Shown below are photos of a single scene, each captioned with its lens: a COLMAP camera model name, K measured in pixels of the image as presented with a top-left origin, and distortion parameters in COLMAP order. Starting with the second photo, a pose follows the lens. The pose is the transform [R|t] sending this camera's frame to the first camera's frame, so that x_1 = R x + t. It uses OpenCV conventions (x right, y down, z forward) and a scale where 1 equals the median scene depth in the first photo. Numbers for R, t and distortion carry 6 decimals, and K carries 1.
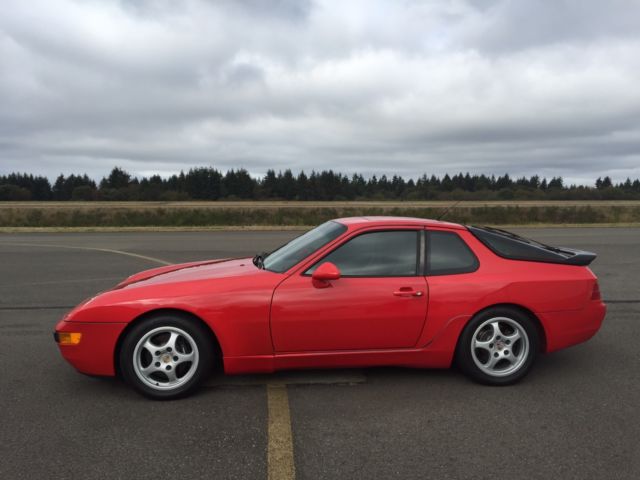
lens RADIAL K [[543.6, 0, 315.2], [0, 543.6, 237.4], [0, 0, 1]] dist [0.073991, -0.089388]
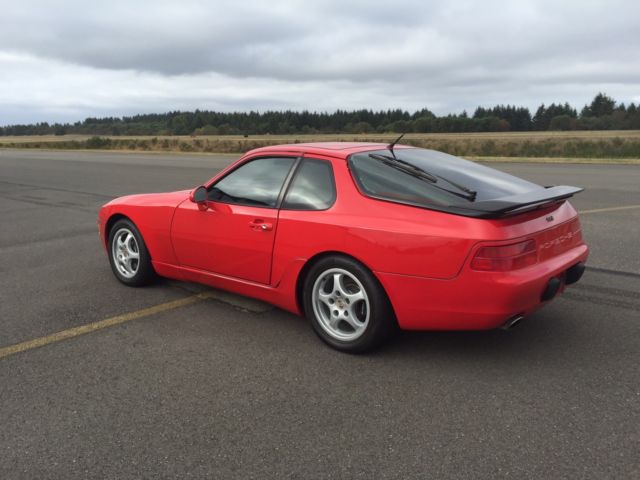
lens RADIAL K [[543.6, 0, 315.2], [0, 543.6, 237.4], [0, 0, 1]] dist [0.073991, -0.089388]
pose [[0.683842, 0.130025, -0.717950, 0.876250], [-0.039892, 0.989184, 0.141151, -0.011422], [0.728538, -0.067885, 0.681633, 0.429360]]
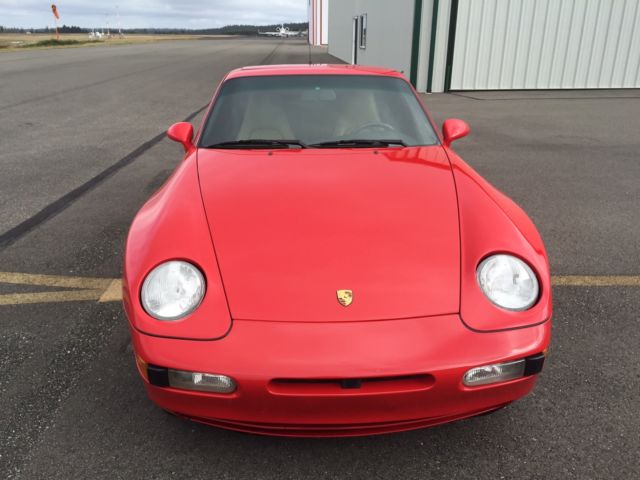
lens RADIAL K [[543.6, 0, 315.2], [0, 543.6, 237.4], [0, 0, 1]] dist [0.073991, -0.089388]
pose [[0.054874, -0.343994, 0.937367, -0.849794], [0.064199, 0.938055, 0.340488, -0.087679], [-0.996427, 0.041494, 0.073559, 1.110627]]
